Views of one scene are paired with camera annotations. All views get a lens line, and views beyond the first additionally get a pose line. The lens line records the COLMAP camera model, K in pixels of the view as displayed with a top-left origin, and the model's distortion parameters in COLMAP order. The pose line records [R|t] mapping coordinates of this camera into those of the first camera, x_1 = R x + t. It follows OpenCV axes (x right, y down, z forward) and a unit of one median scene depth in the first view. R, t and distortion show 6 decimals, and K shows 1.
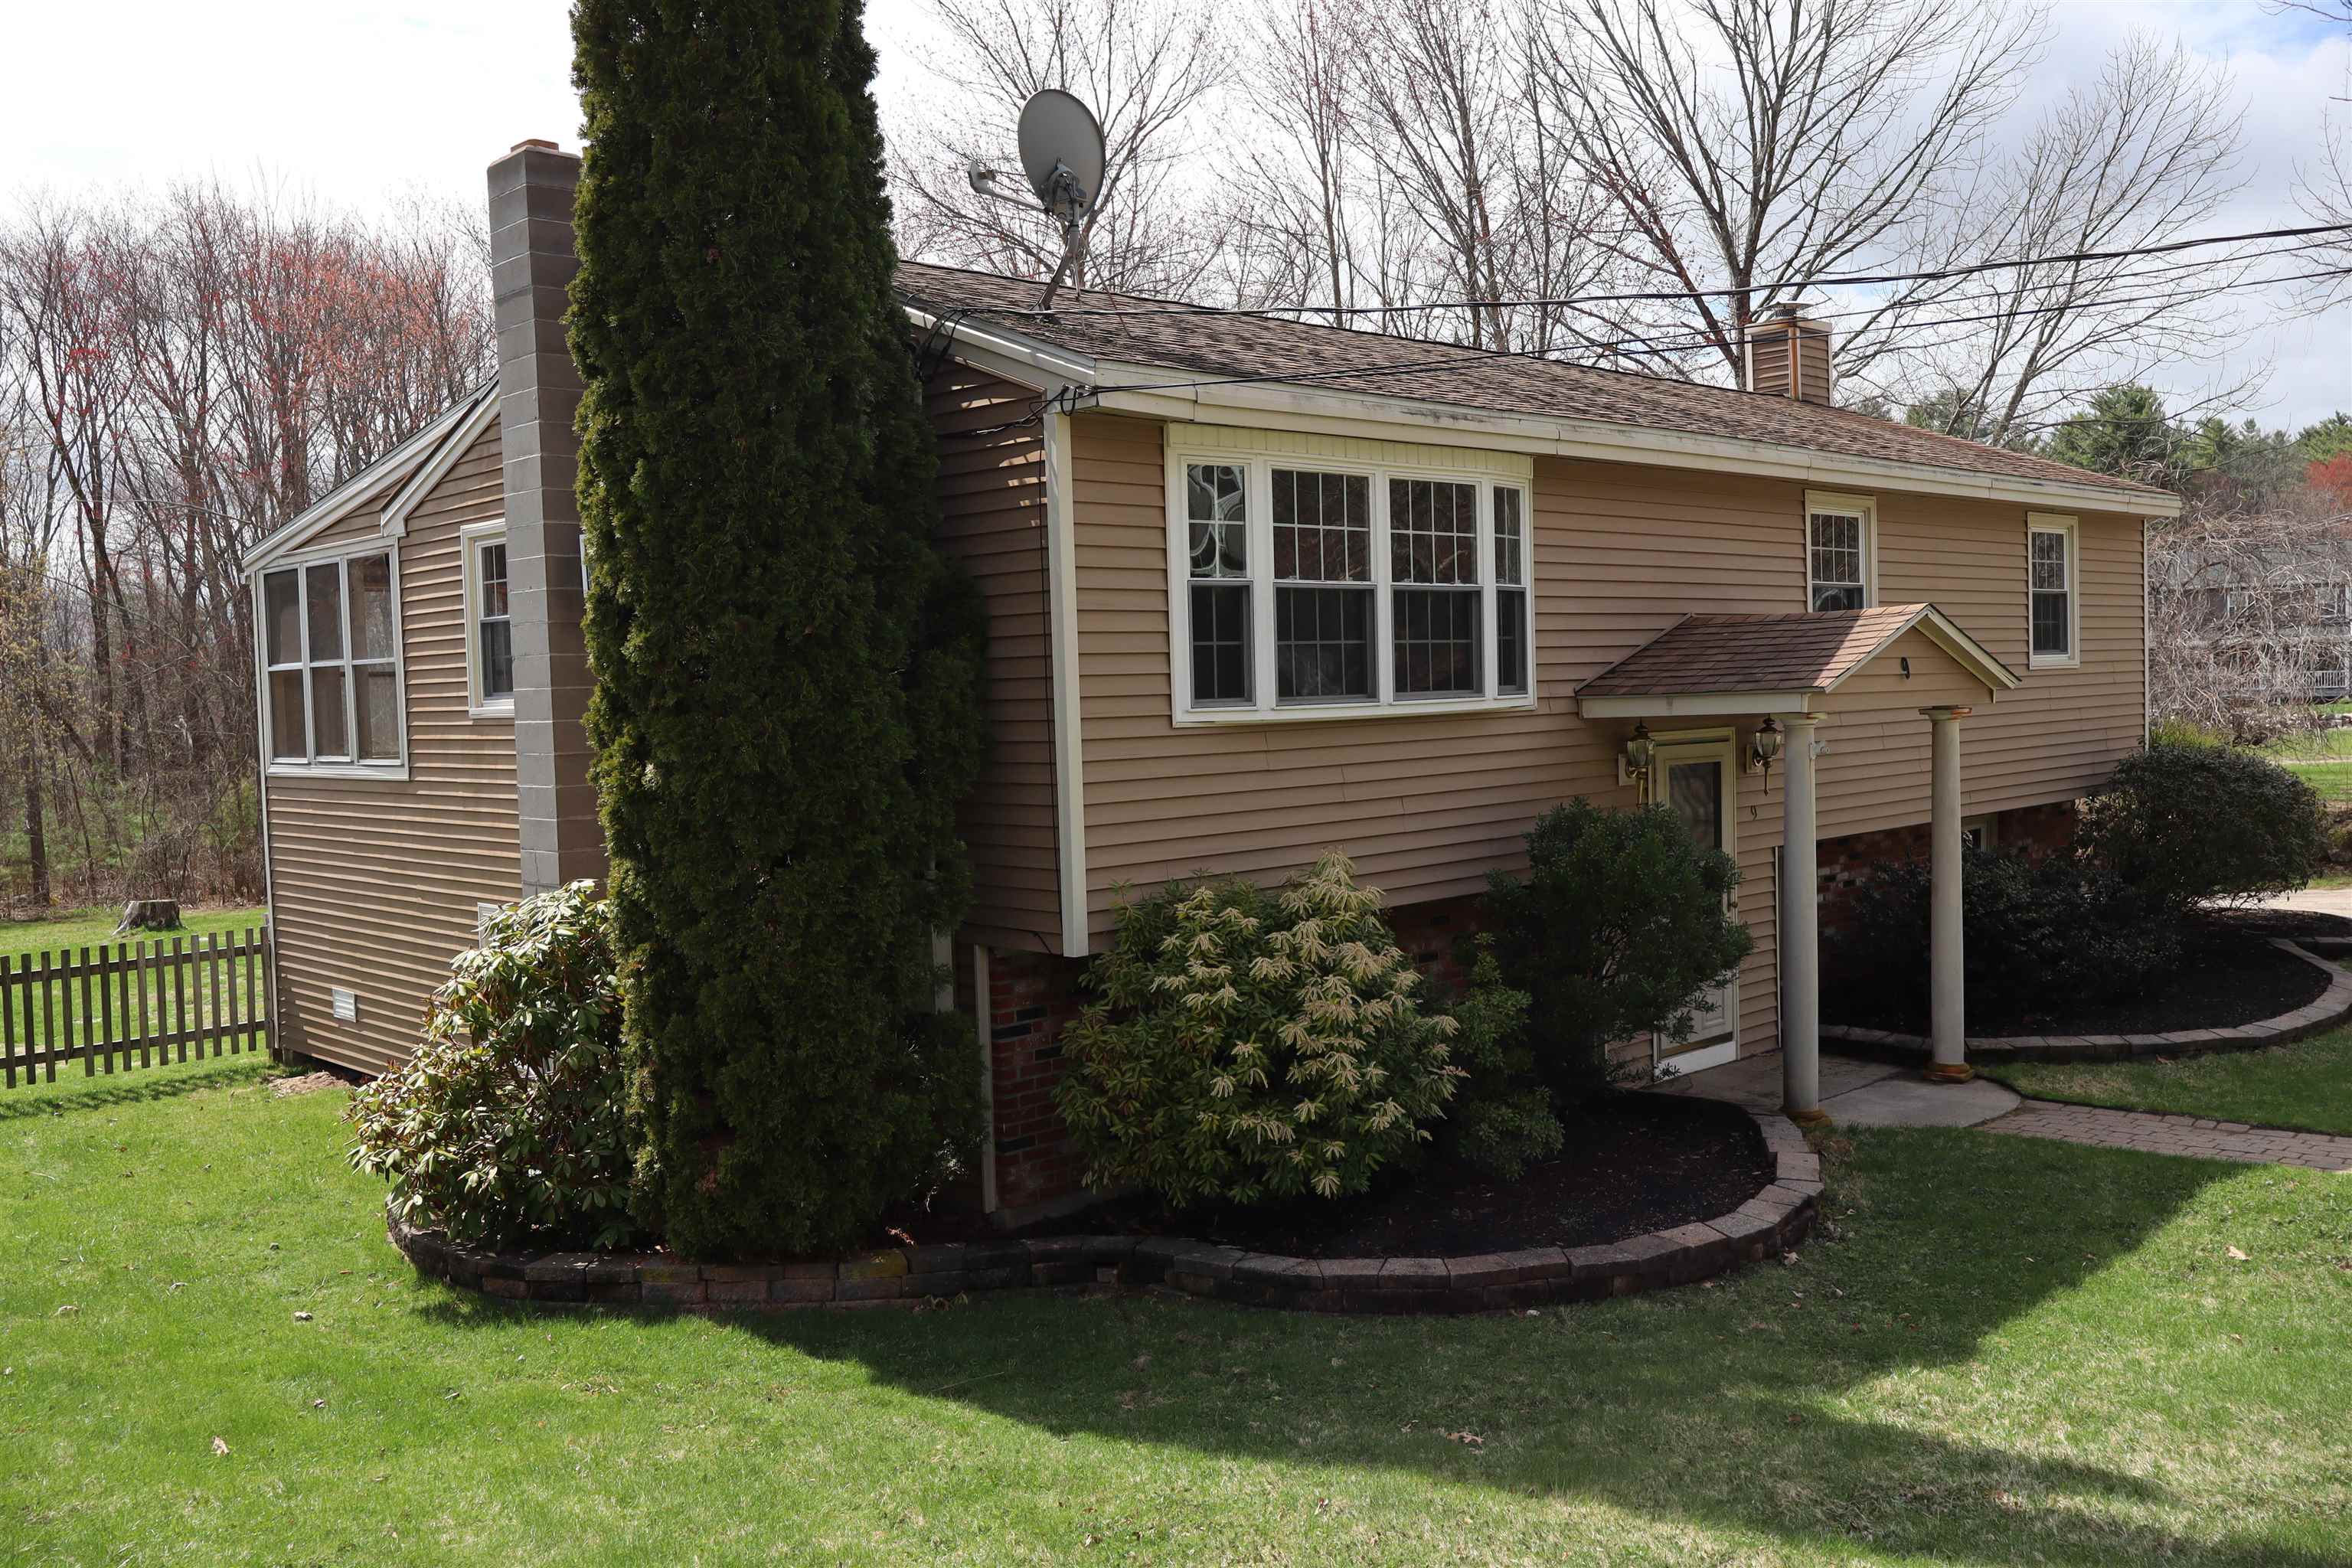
lens RADIAL K [[1958.4, 0, 1178.2], [0, 1958.4, 784.1], [0, 0, 1]] dist [0.019403, -0.007594]
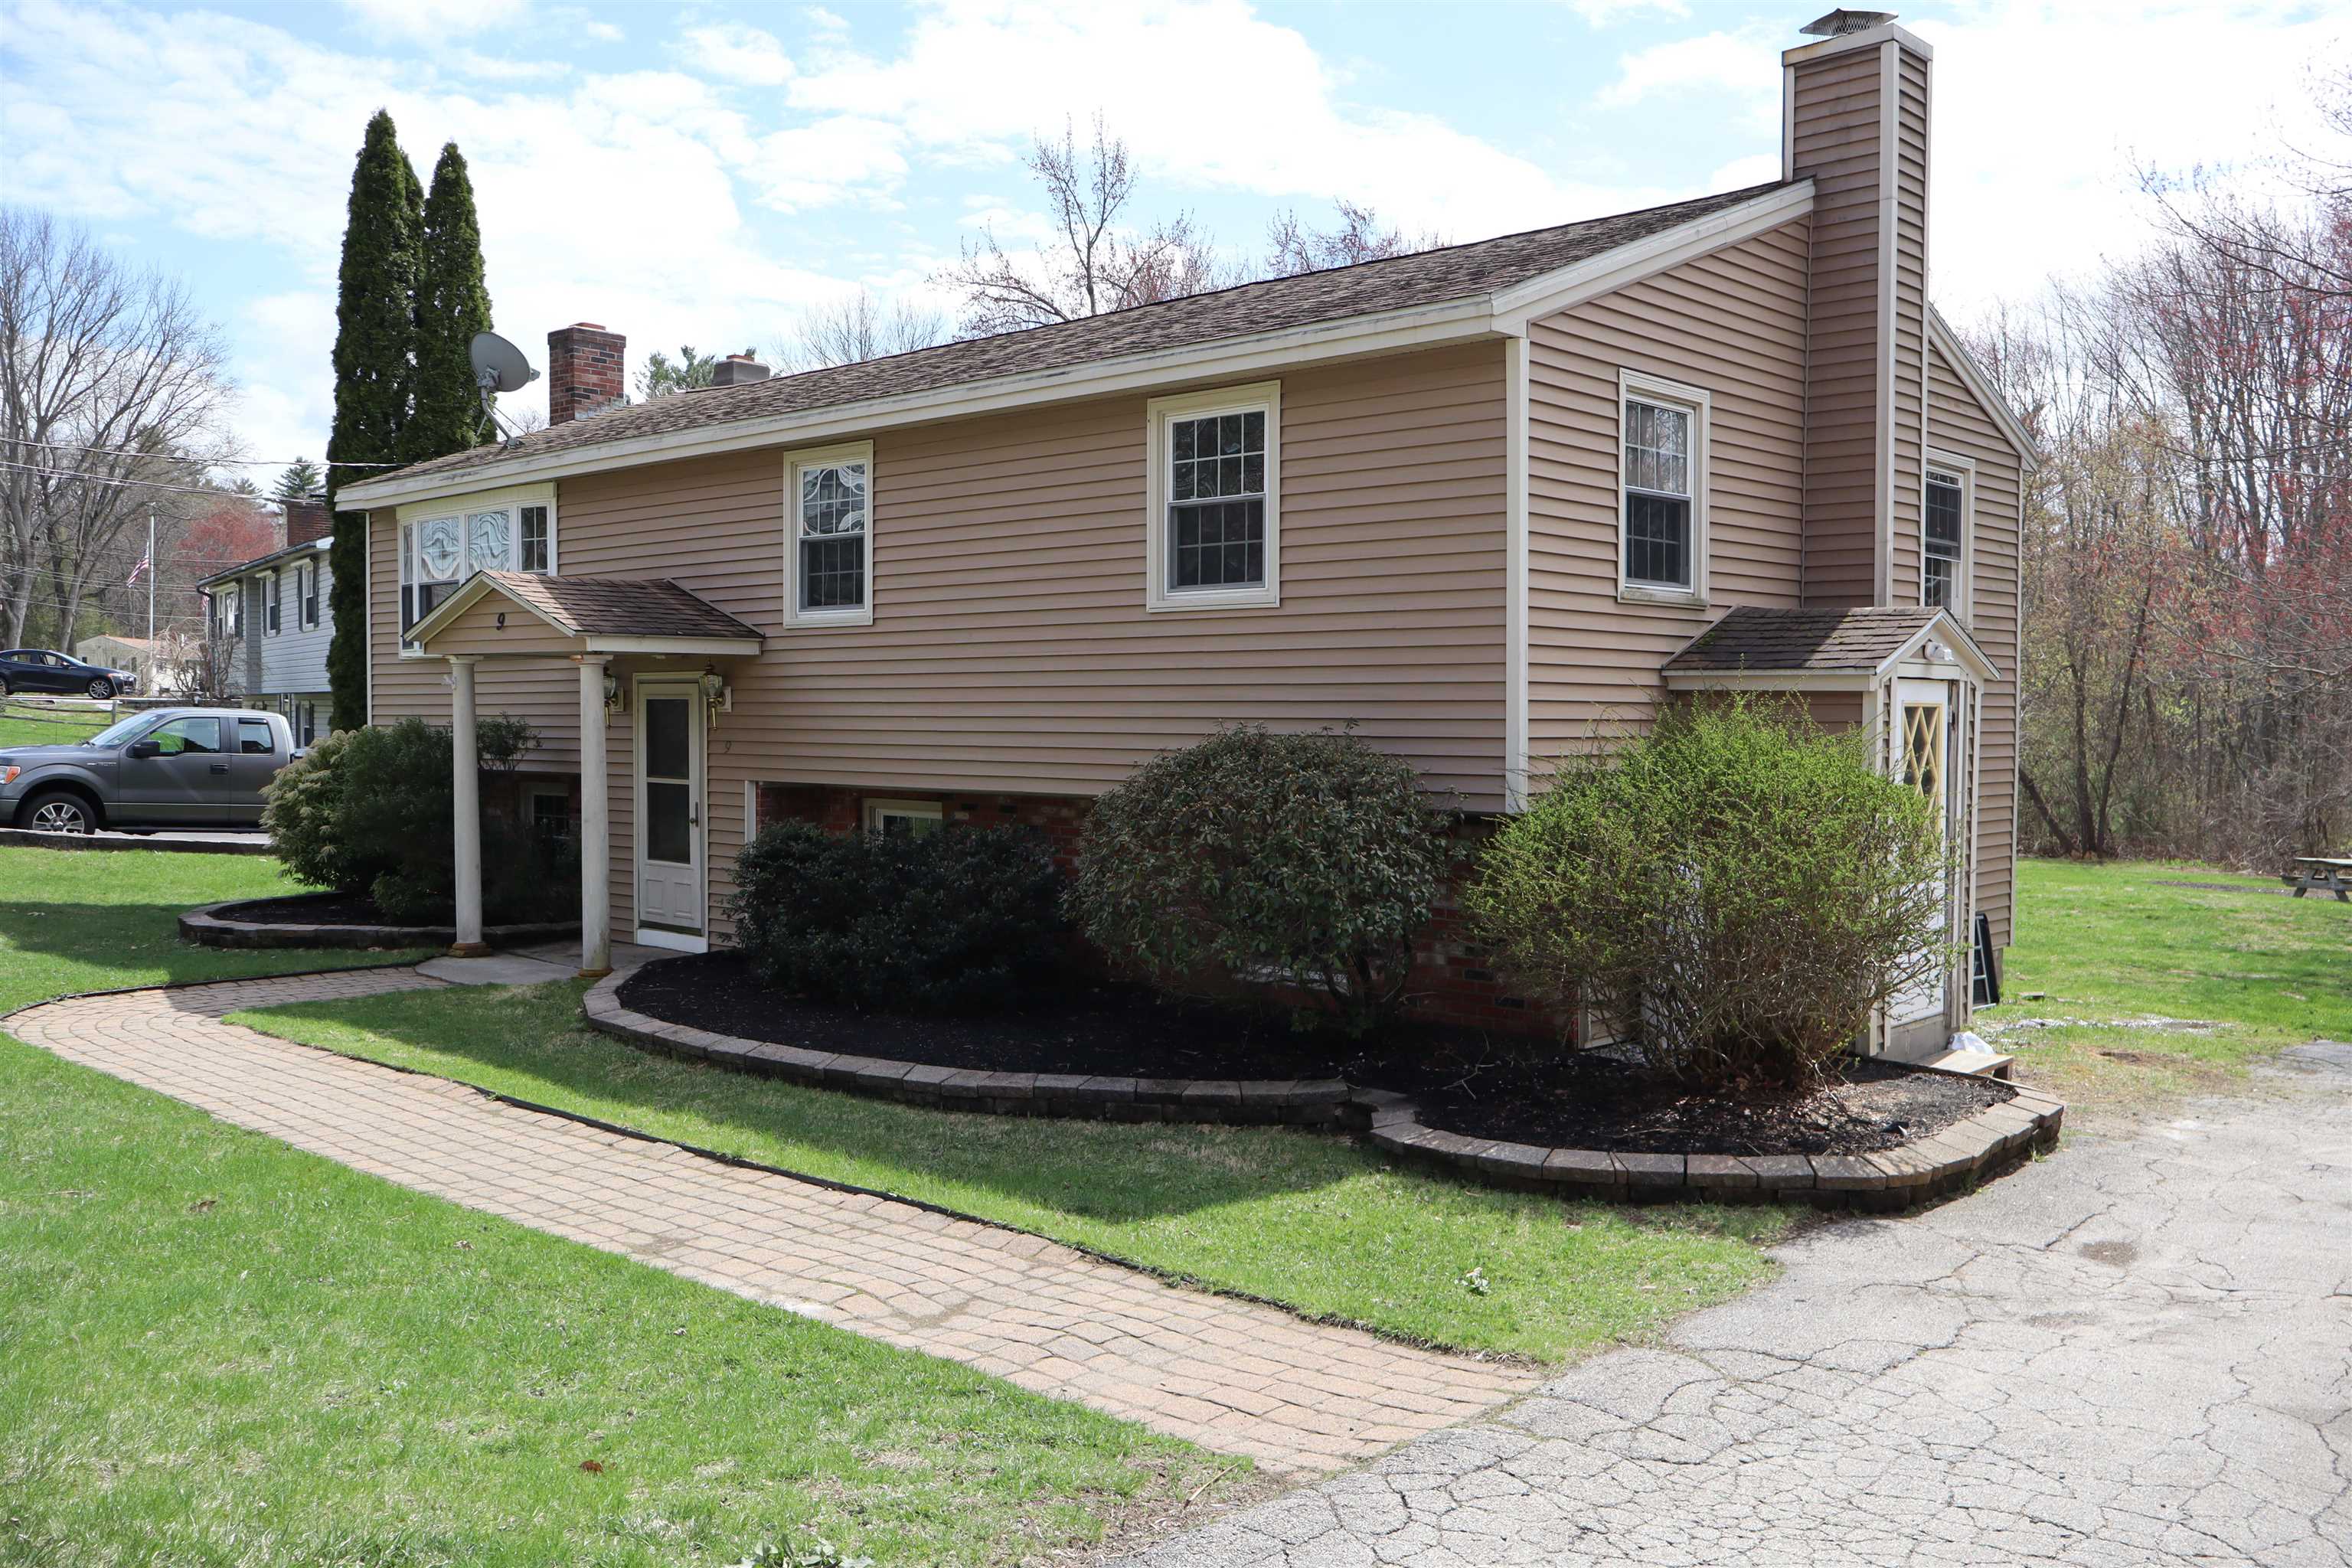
lens RADIAL K [[1958.4, 0, 1179.7], [0, 1958.4, 787.7], [0, 0, 1]] dist [0.019403, -0.007594]
pose [[0.047405, 0.061421, -0.996986, 1.858204], [-0.059258, 0.996523, 0.058574, -0.057141], [0.997116, 0.056303, 0.050879, 1.545449]]
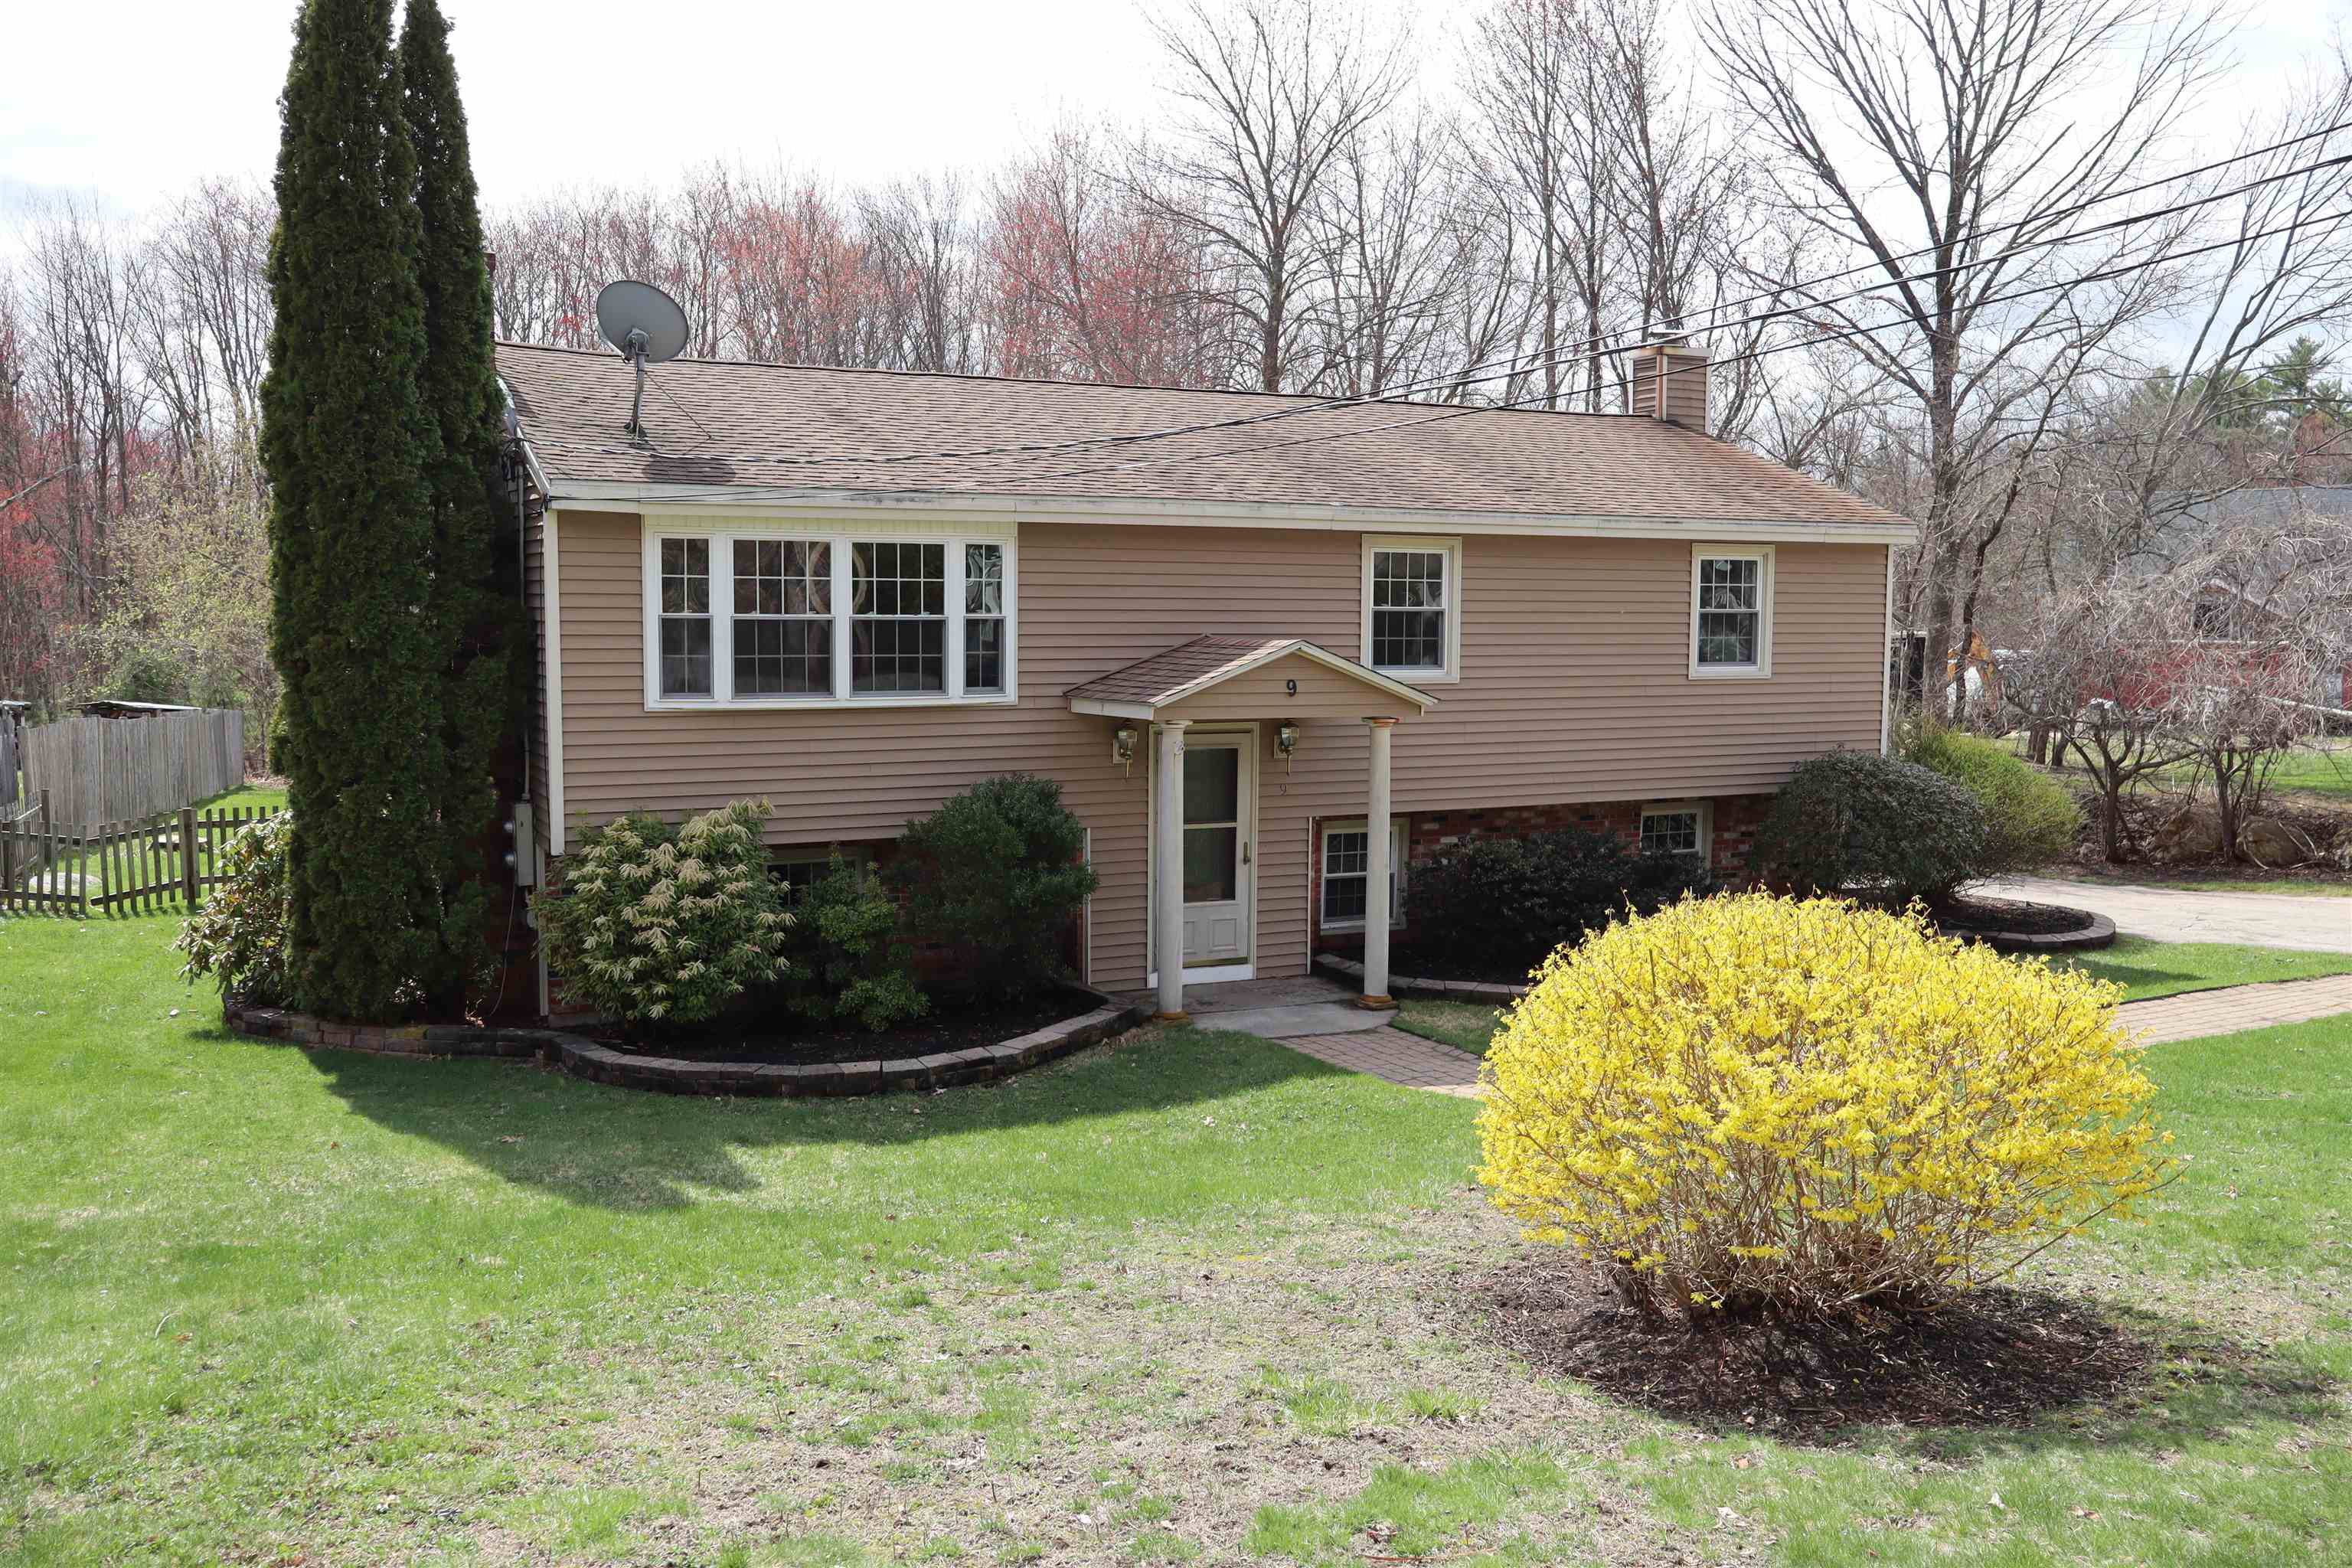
lens RADIAL K [[1958.4, 0, 1168.9], [0, 1958.4, 775.7], [0, 0, 1]] dist [0.019403, -0.007594]
pose [[0.953860, 0.063129, -0.293540, 0.764088], [-0.050811, 0.997485, 0.049409, -0.068343], [0.295921, -0.032214, 0.954669, -0.309019]]
